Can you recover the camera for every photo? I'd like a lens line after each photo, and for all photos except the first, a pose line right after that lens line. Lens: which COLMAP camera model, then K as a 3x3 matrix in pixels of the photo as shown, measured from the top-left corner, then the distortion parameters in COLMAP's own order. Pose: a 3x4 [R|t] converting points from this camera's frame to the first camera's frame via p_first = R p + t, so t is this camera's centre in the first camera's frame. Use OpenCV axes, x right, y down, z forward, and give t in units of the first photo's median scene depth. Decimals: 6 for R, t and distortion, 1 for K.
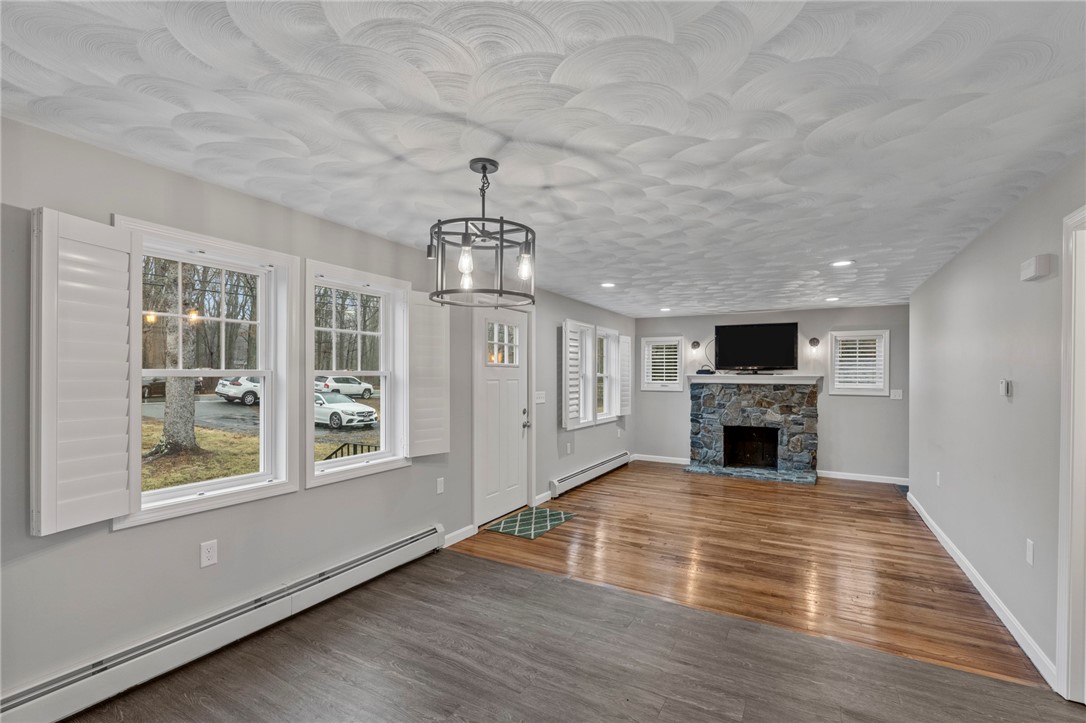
lens RADIAL K [[496.6, 0, 543.2], [0, 496.6, 372.6], [0, 0, 1]] dist [-0.007799, -0.000109]
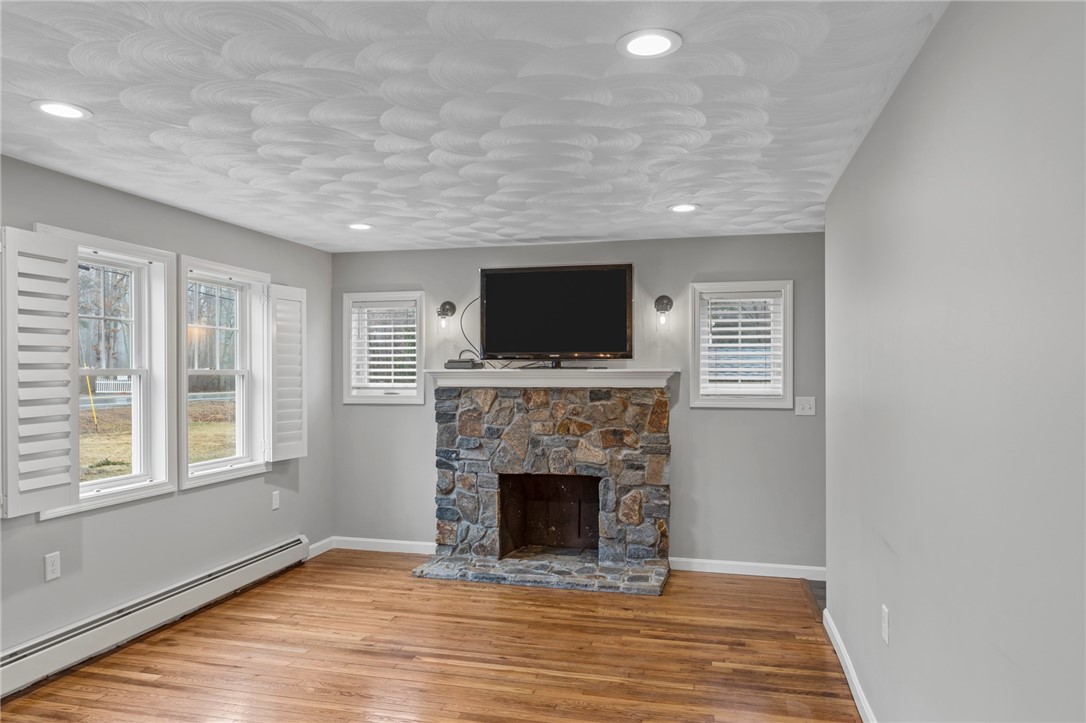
lens RADIAL K [[760.5, 0, 539.3], [0, 760.5, 368.7], [0, 0, 1]] dist [0.000218, 0.000554]
pose [[0.963583, -0.006031, 0.267340, 0.219735], [0.005615, 0.999982, 0.002320, 0.002064], [-0.267350, -0.000735, 0.963599, 0.290137]]
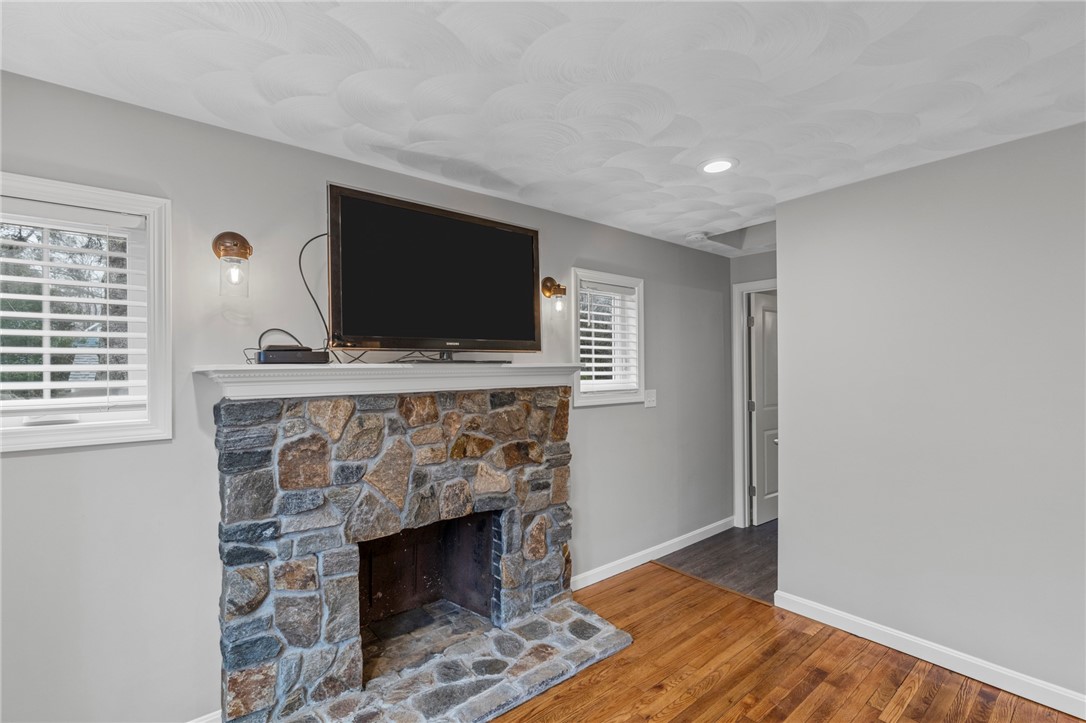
lens RADIAL K [[492.9, 0, 537.5], [0, 492.9, 366.4], [0, 0, 1]] dist [-0.004184, 0.001000]
pose [[0.346688, -0.008202, 0.937945, 0.145385], [0.007294, 0.999955, 0.006048, 0.004564], [-0.937952, 0.004745, 0.346732, 0.871656]]
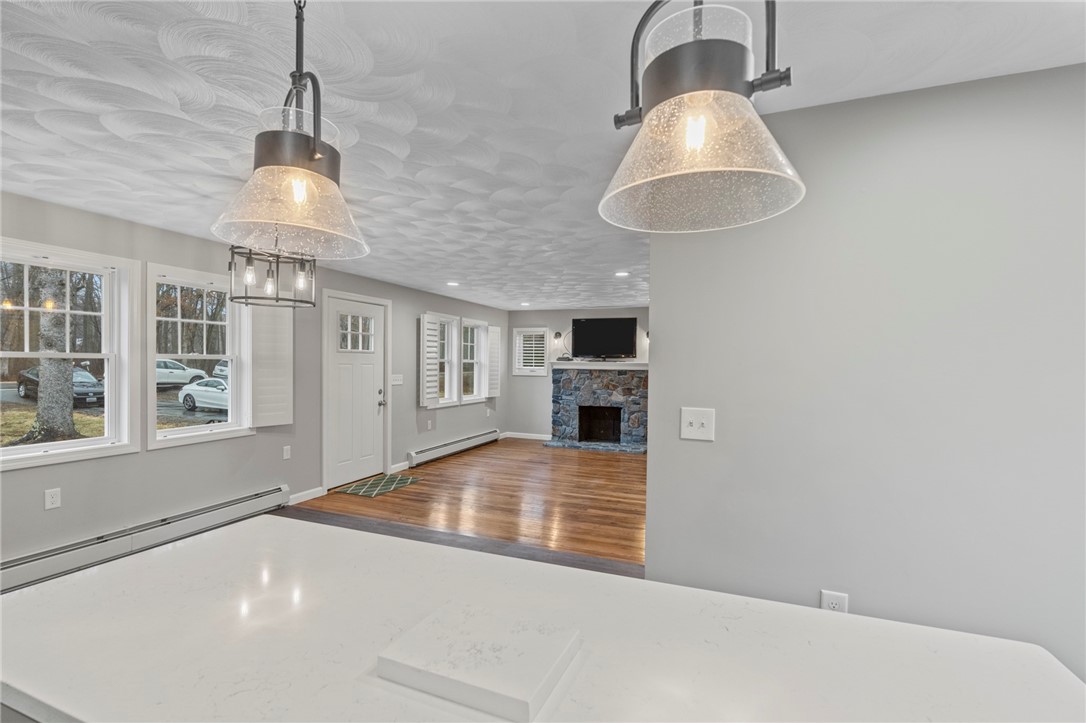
lens RADIAL K [[492.9, 0, 537.5], [0, 492.9, 366.4], [0, 0, 1]] dist [-0.004184, 0.001000]
pose [[0.991160, 0.006239, 0.132522, 0.126015], [-0.008035, 0.999883, 0.013022, 0.001425], [-0.132425, -0.013972, 0.991095, -0.132425]]
